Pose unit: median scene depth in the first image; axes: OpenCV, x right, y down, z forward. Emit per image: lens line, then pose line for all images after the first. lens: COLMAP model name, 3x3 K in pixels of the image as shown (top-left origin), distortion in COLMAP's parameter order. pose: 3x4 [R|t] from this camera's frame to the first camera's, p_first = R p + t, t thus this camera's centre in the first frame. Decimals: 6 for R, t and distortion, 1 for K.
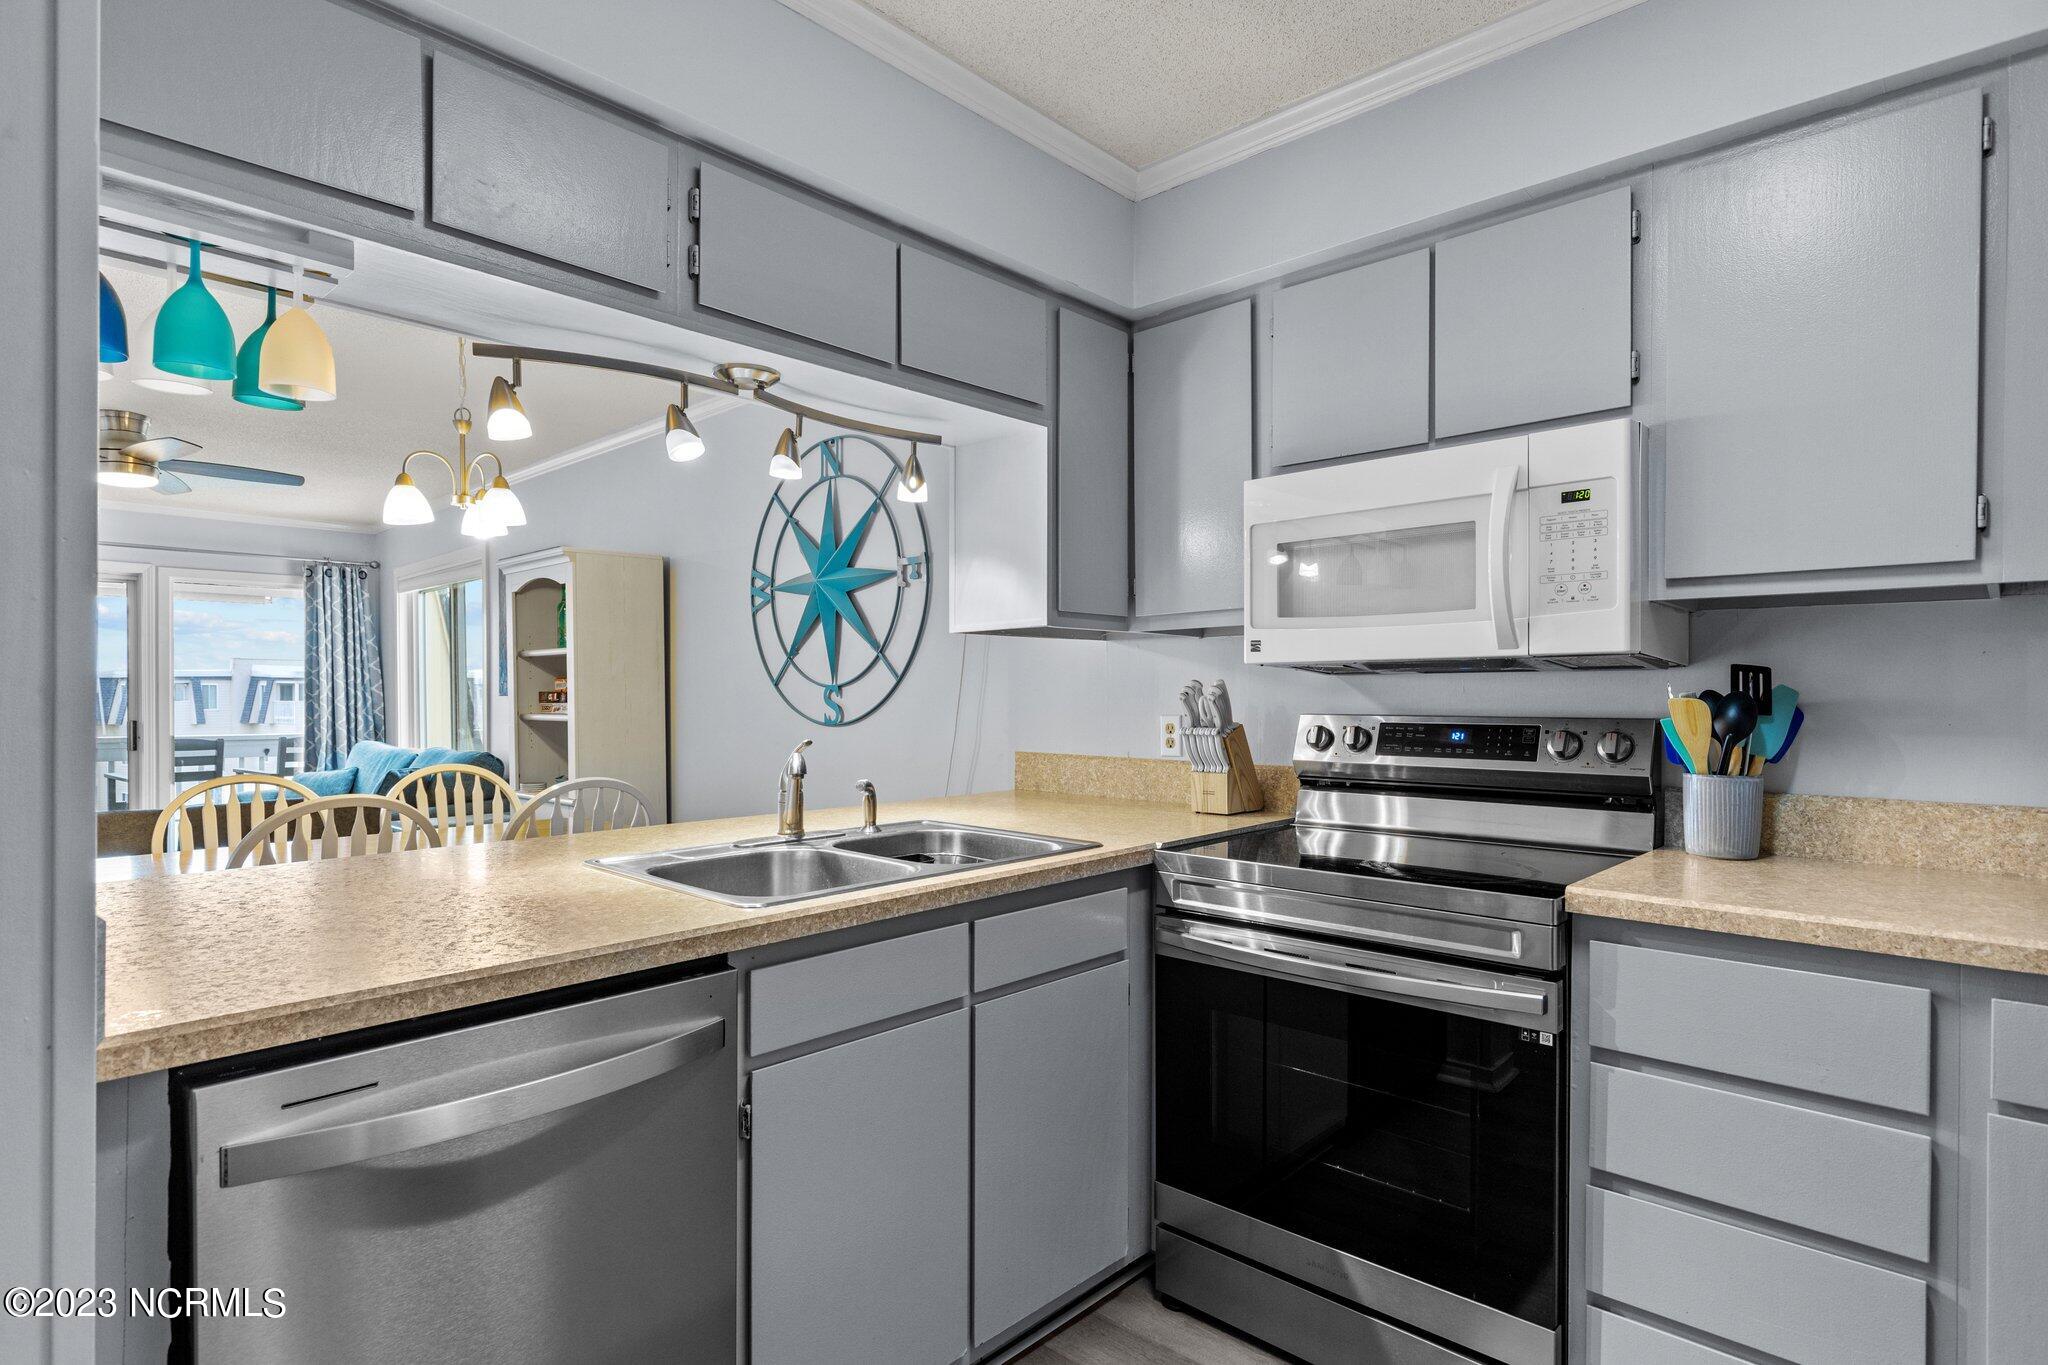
lens RADIAL K [[1071.4, 0, 1049.5], [0, 1071.4, 707.1], [0, 0, 1]] dist [-0.013410, -0.001413]
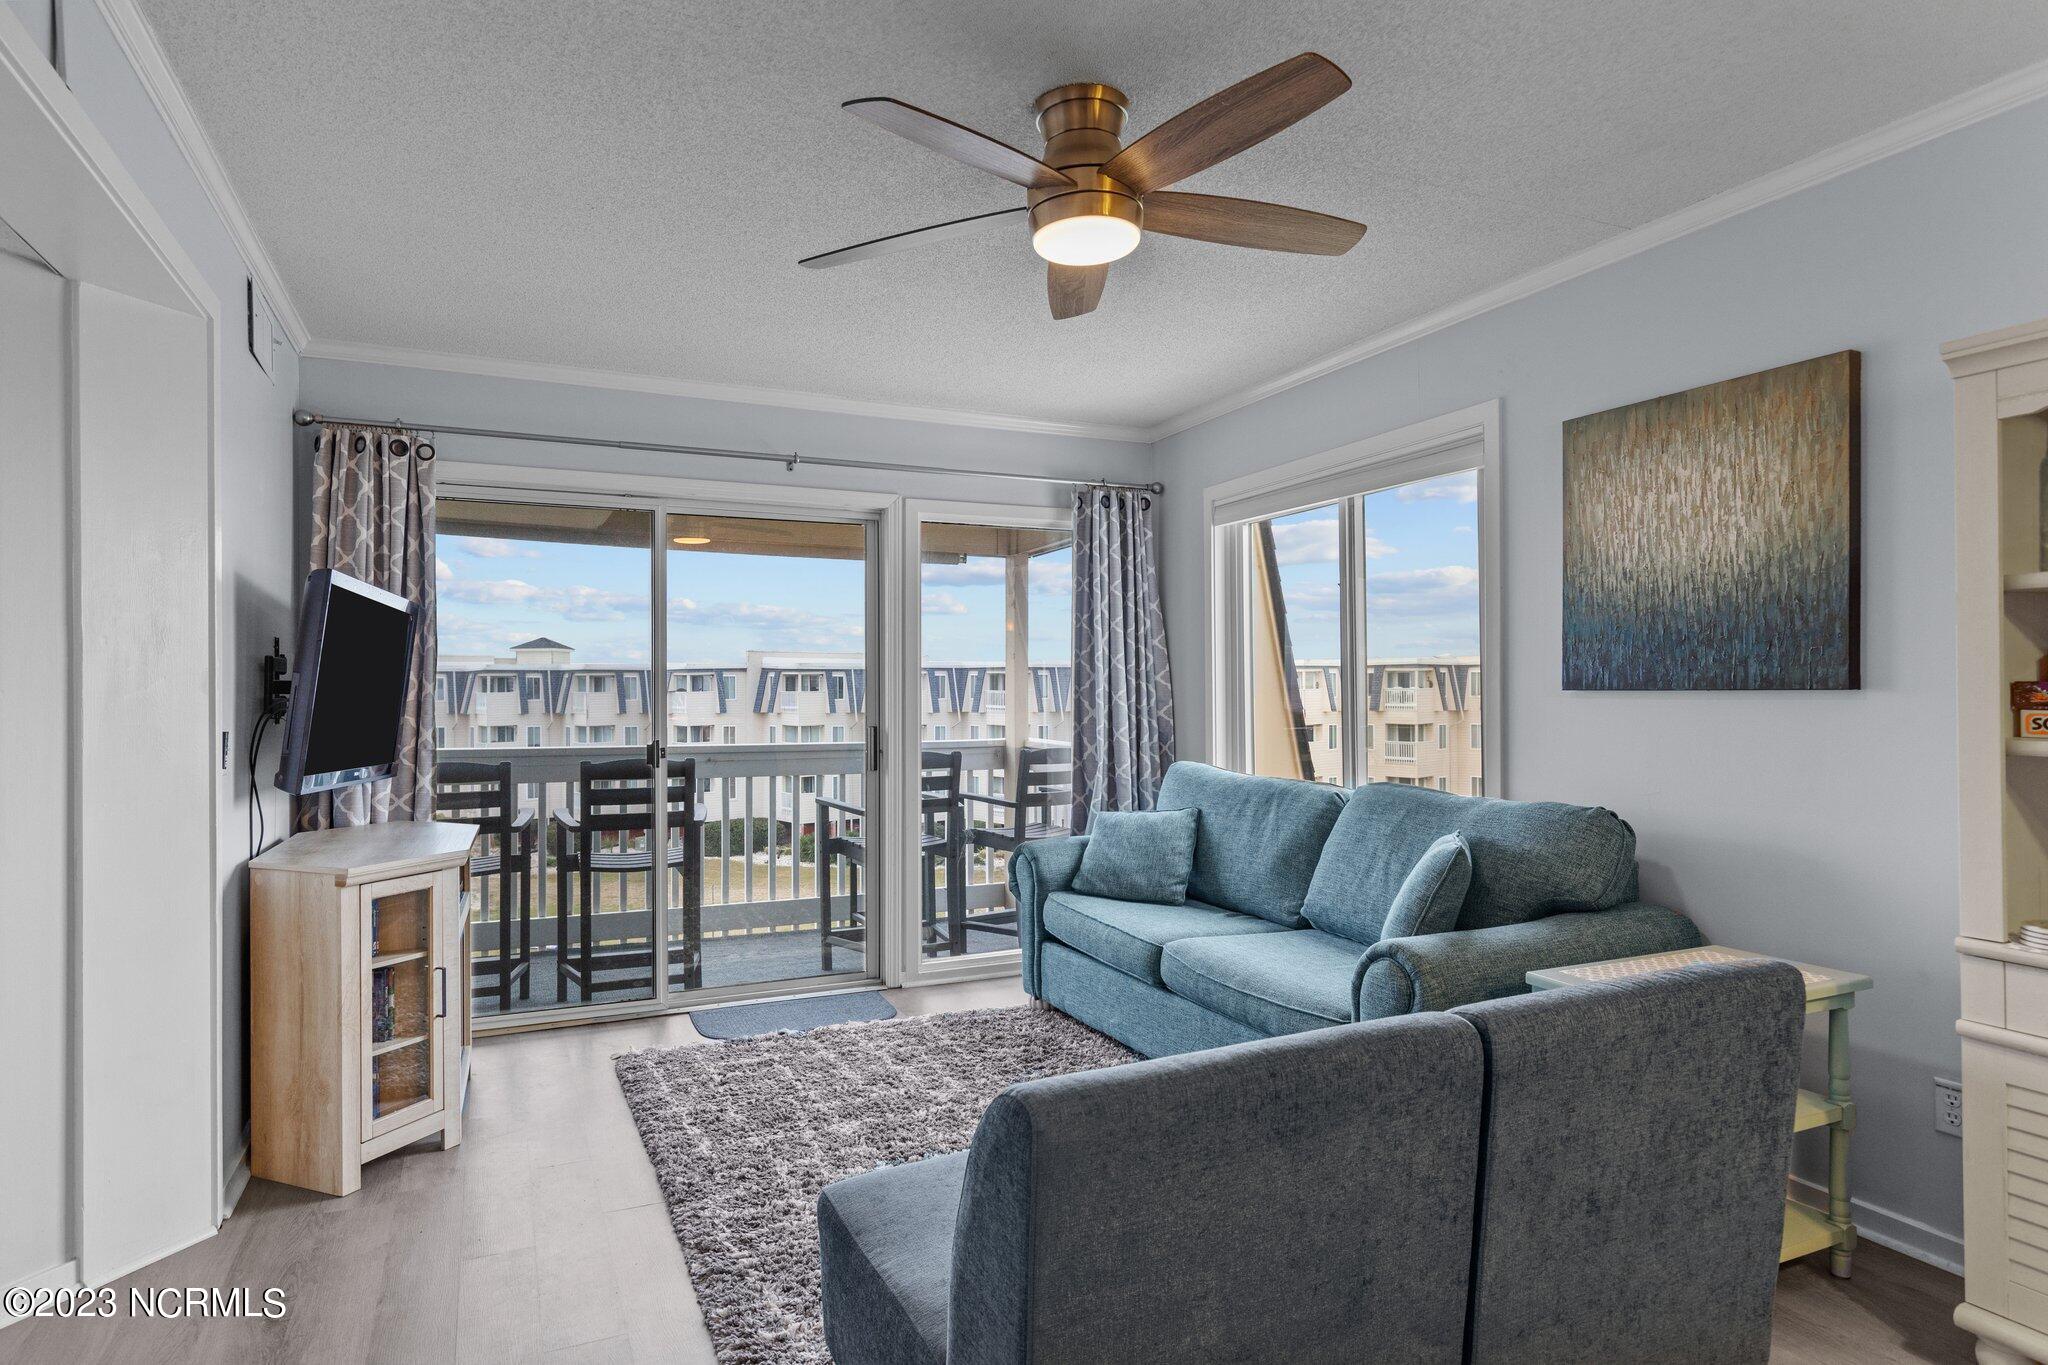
lens RADIAL K [[1157.1, 0, 1032.1], [0, 1157.1, 688.5], [0, 0, 1]] dist [0.010798, -0.005660]
pose [[0.921163, -0.000838, -0.389177, -0.749978], [-0.002139, 0.999972, -0.007217, -0.009570], [0.389172, 0.007480, 0.921135, 0.554858]]
